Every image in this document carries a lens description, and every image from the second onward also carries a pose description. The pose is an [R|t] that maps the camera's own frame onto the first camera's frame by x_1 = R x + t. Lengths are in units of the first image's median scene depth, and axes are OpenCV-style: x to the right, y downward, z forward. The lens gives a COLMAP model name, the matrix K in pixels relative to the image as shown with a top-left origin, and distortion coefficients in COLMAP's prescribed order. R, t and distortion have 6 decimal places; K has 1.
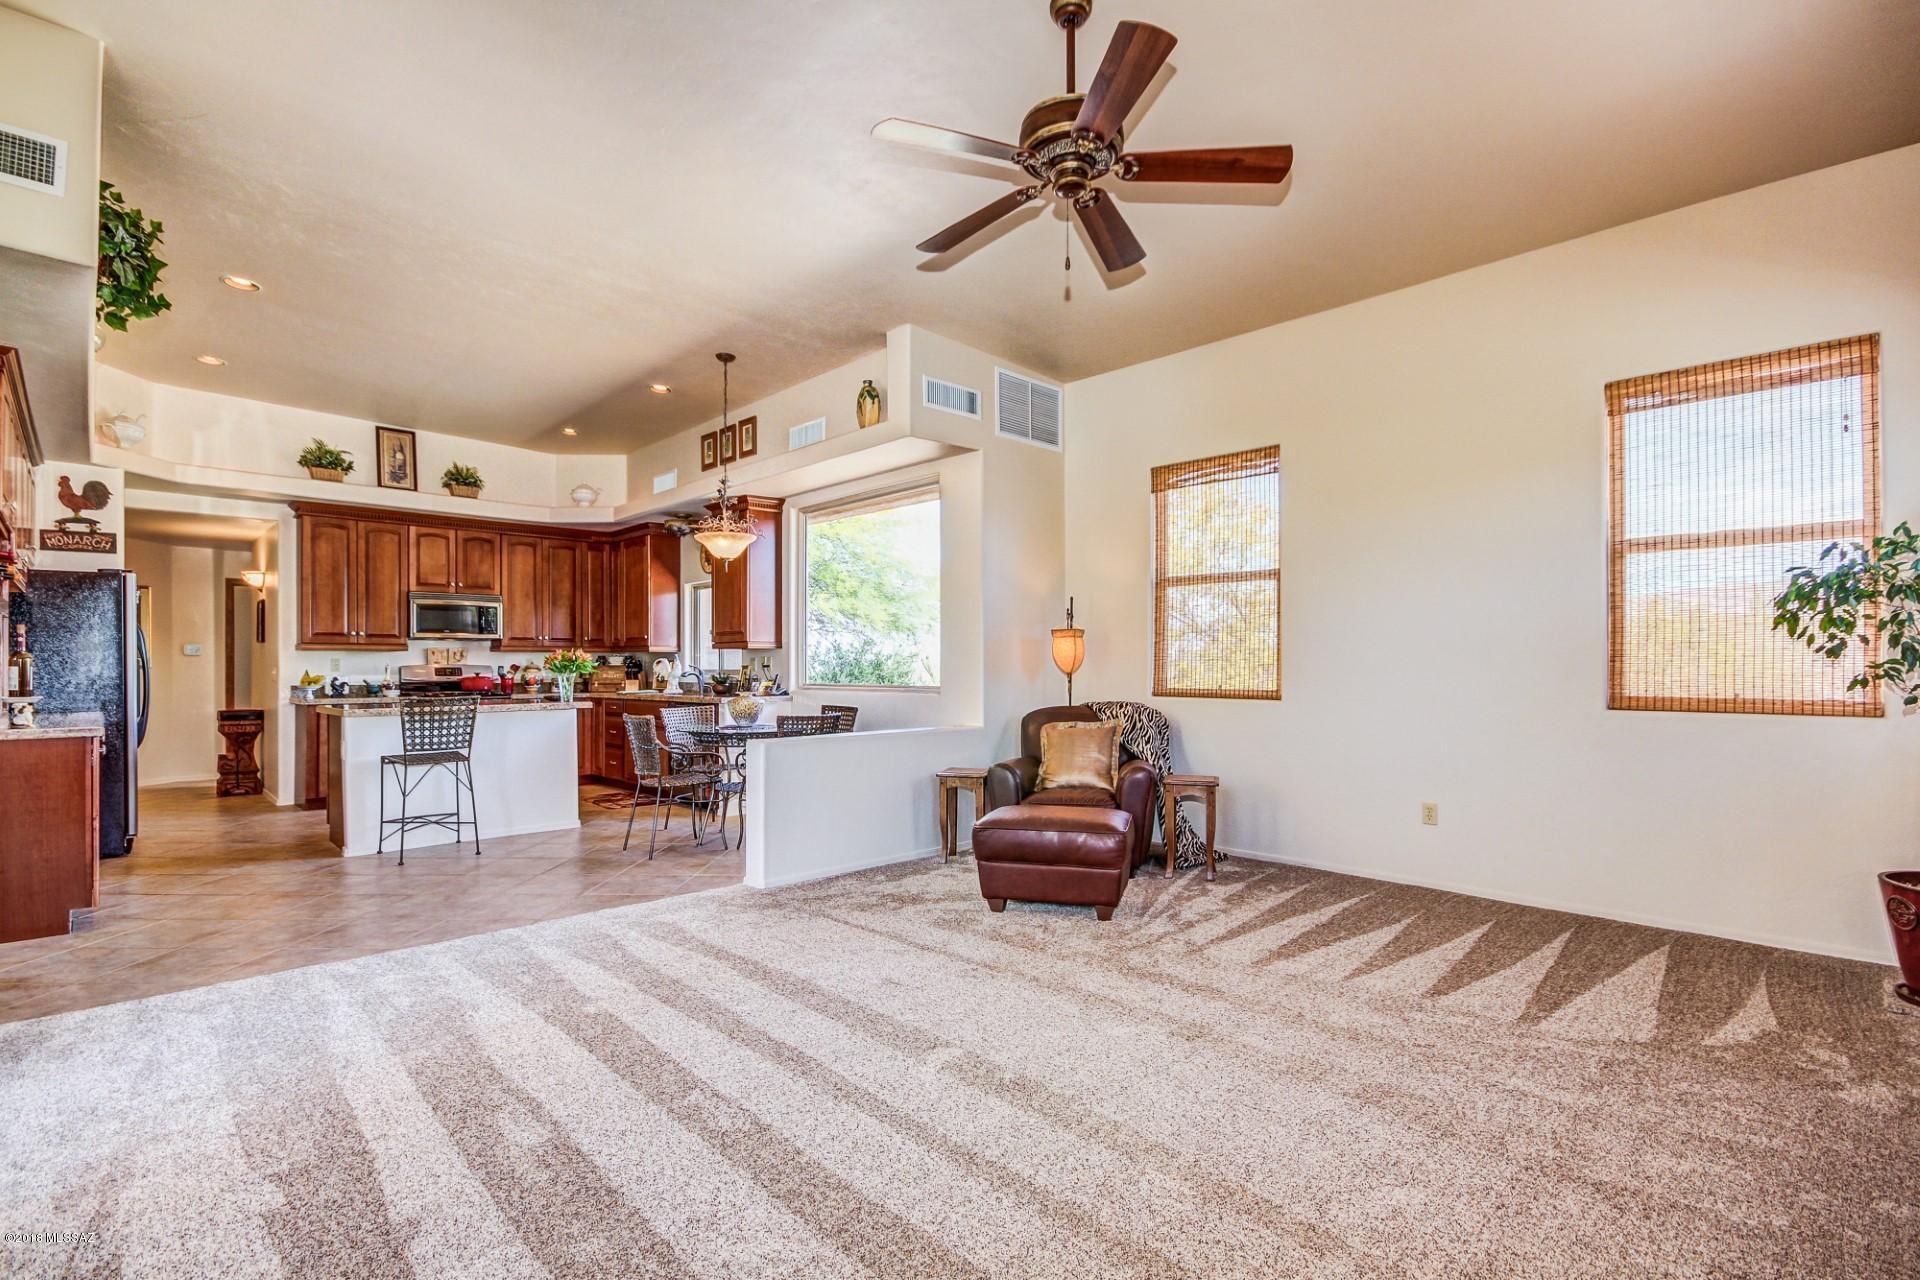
lens RADIAL K [[875.4, 0, 967.6], [0, 875.4, 662.0], [0, 0, 1]] dist [0.003459, -0.009255]
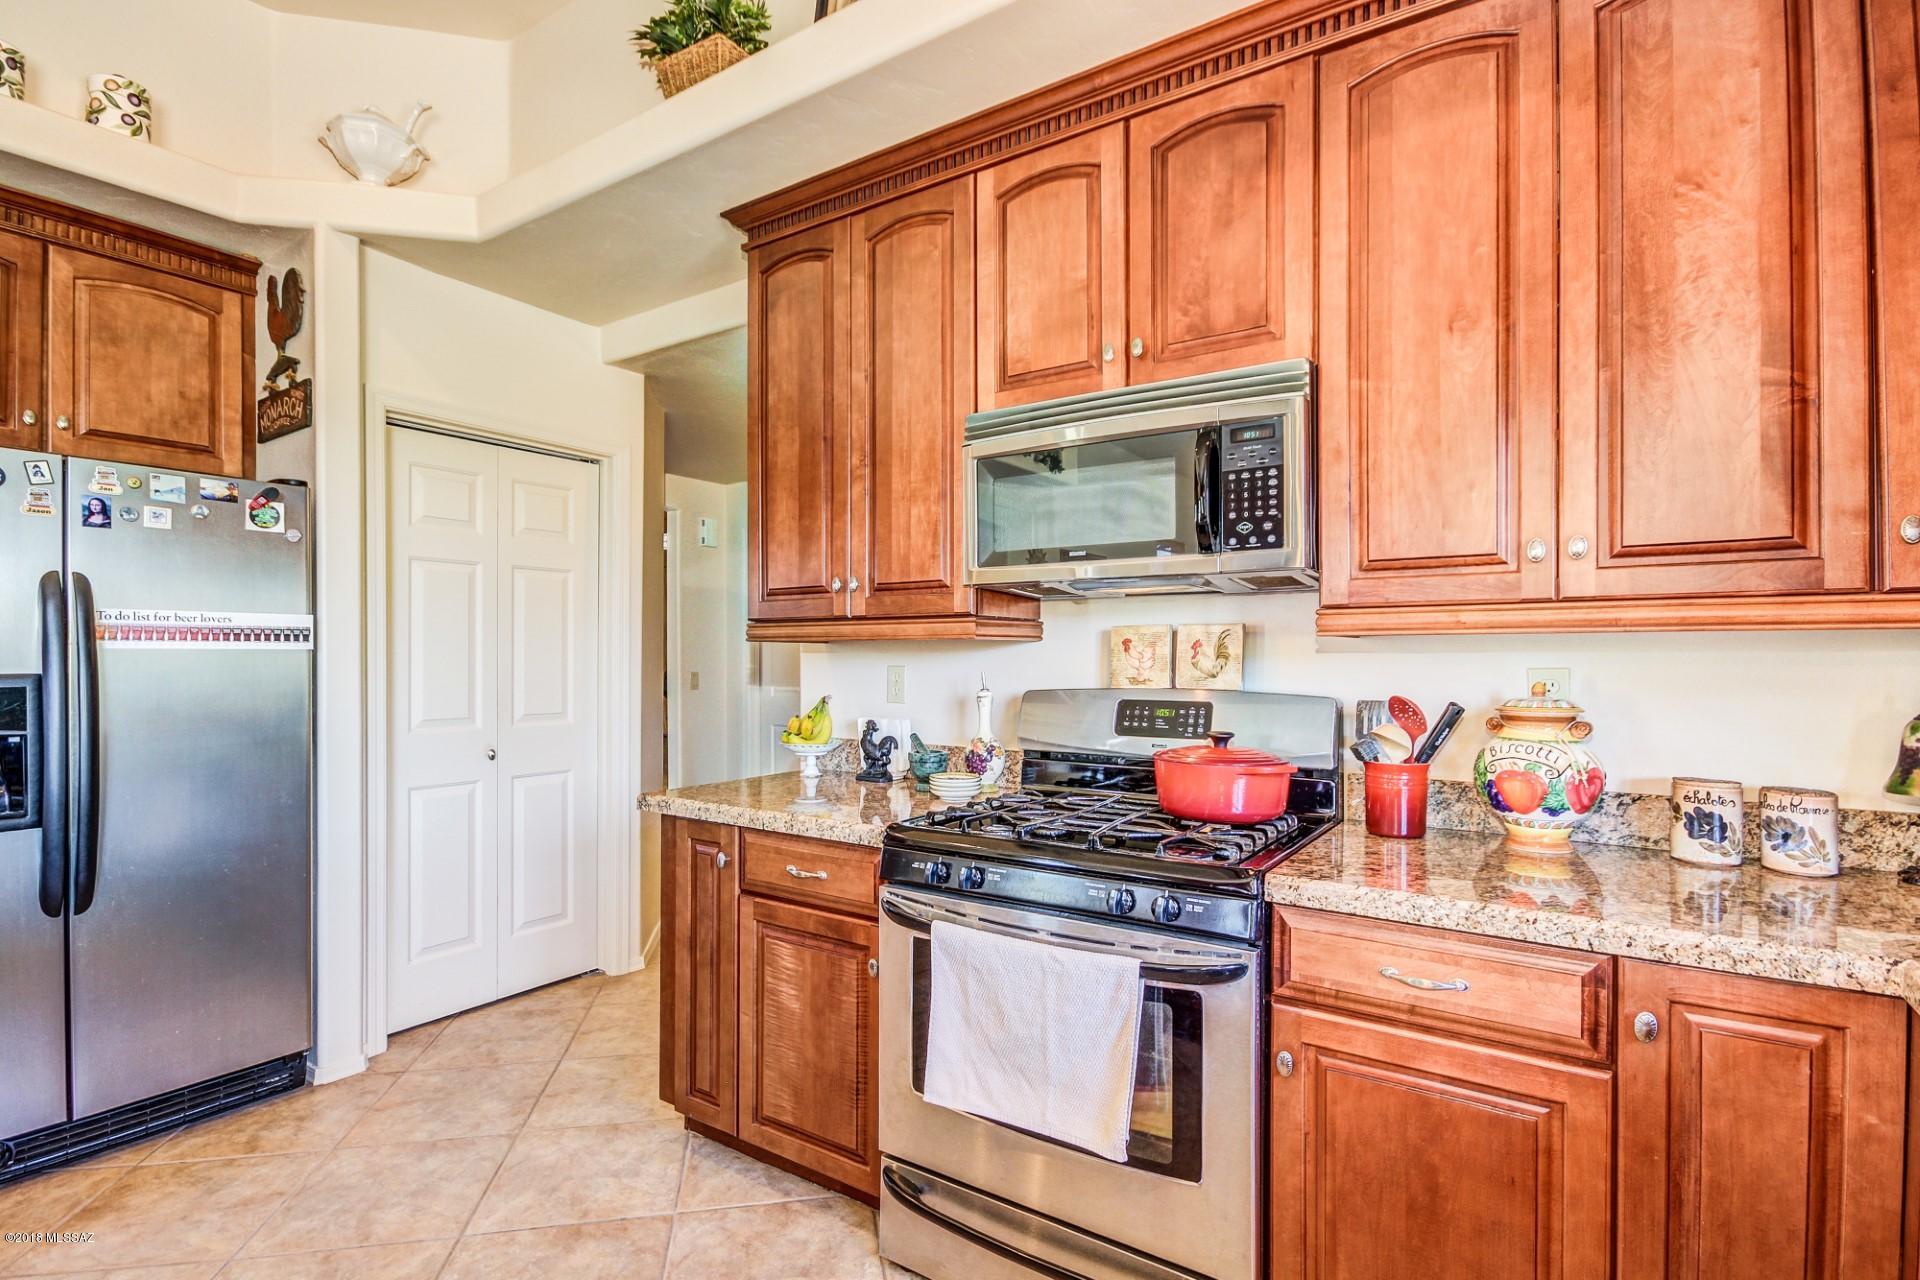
lens RADIAL K [[924.3, 0, 928.4], [0, 924.3, 650.7], [0, 0, 1]] dist [0.005435, 0.000719]
pose [[0.169685, -0.006952, -0.985474, -0.367961], [-0.001956, 0.999971, -0.007391, -0.006738], [0.985496, 0.003182, 0.169667, 0.955742]]
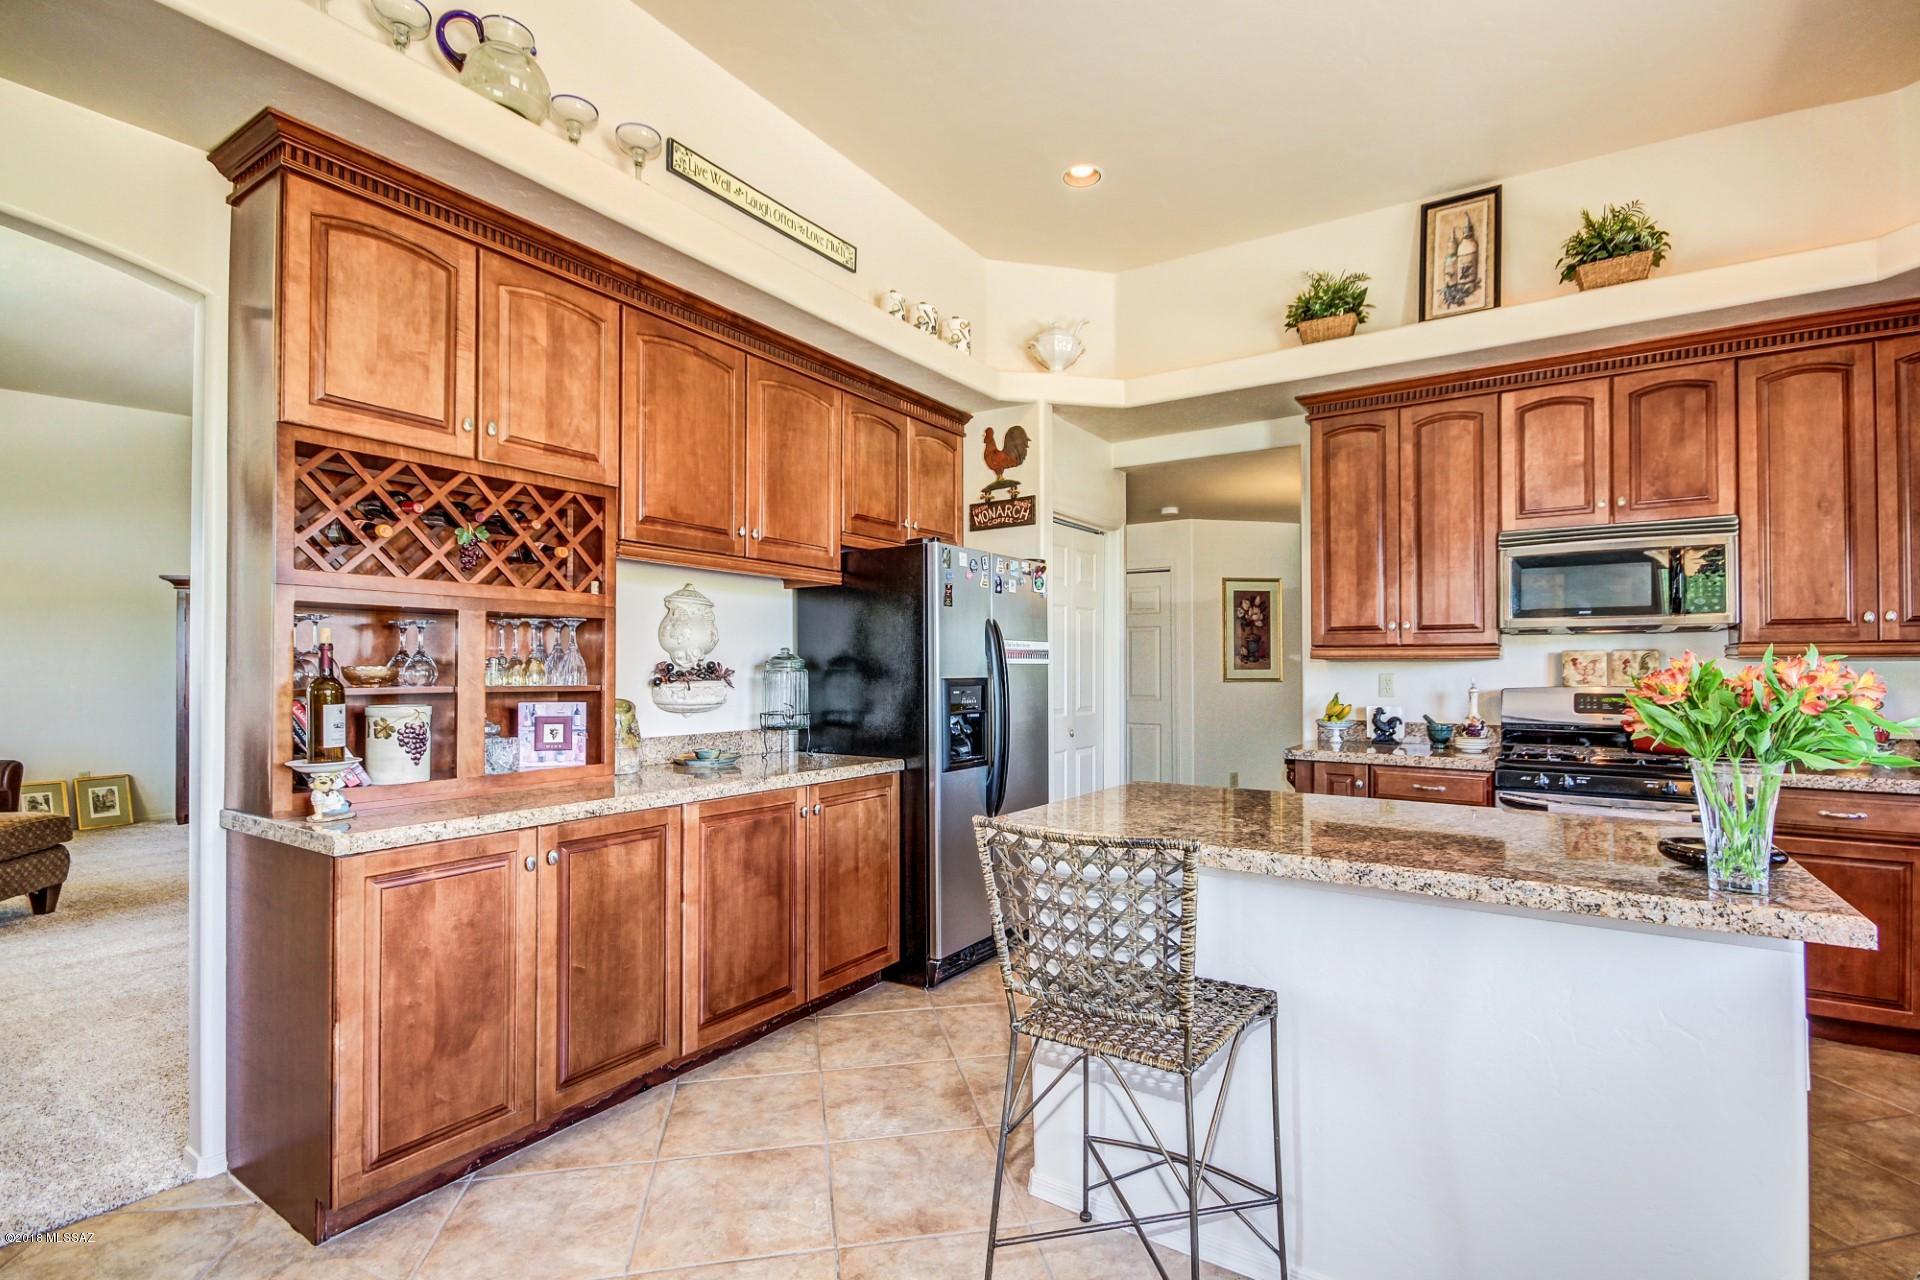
lens RADIAL K [[875.4, 0, 967.6], [0, 875.4, 662.0], [0, 0, 1]] dist [0.003459, -0.009255]
pose [[0.194655, -0.008368, -0.980836, -0.235344], [-0.002871, 0.999954, -0.009101, -0.005309], [0.980868, 0.004588, 0.194622, 0.637248]]
